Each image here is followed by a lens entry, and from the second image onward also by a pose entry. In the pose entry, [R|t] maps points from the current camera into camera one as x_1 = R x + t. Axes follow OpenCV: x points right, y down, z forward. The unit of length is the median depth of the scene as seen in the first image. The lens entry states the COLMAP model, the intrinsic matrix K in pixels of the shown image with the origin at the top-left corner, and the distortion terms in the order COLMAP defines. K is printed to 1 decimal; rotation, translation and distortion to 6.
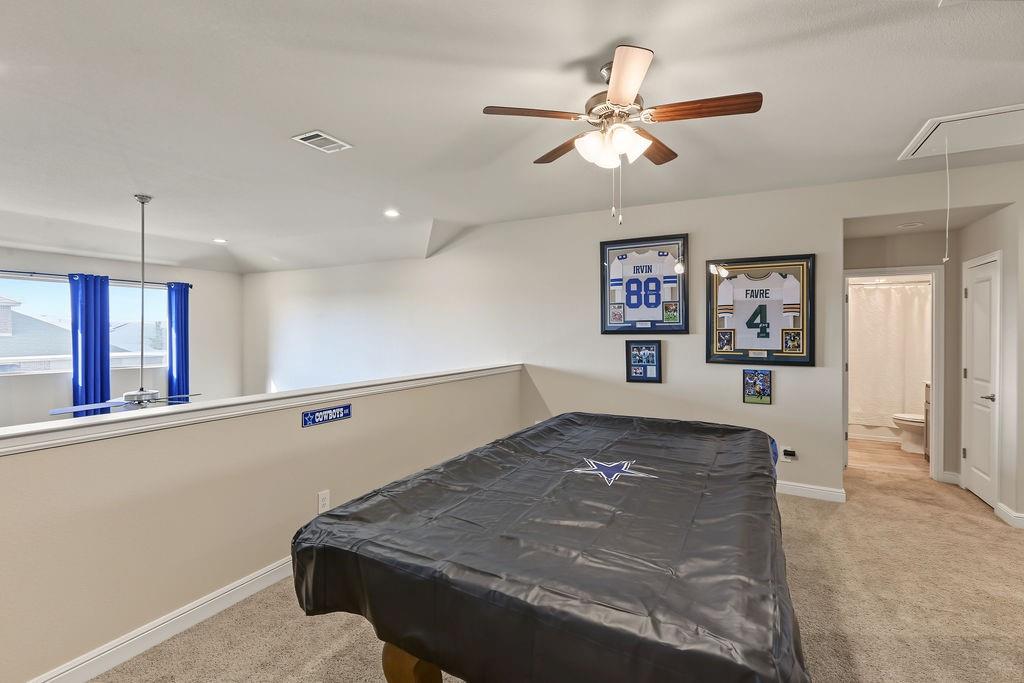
lens RADIAL K [[461.9, 0, 507.1], [0, 461.9, 336.8], [0, 0, 1]] dist [-0.009019, 0.003171]
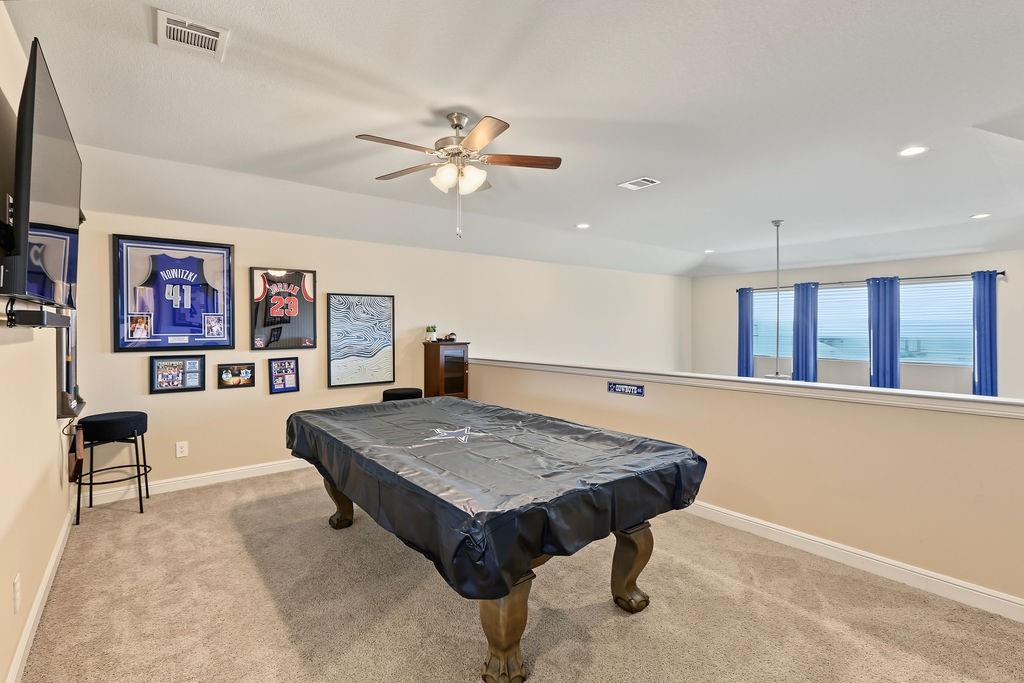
lens RADIAL K [[461.9, 0, 507.7], [0, 461.9, 331.6], [0, 0, 1]] dist [-0.009019, 0.003171]
pose [[-0.378638, 0.005761, -0.925527, 0.666780], [-0.010227, 0.999894, 0.010408, -0.005979], [0.925488, 0.013406, -0.378539, 0.796563]]
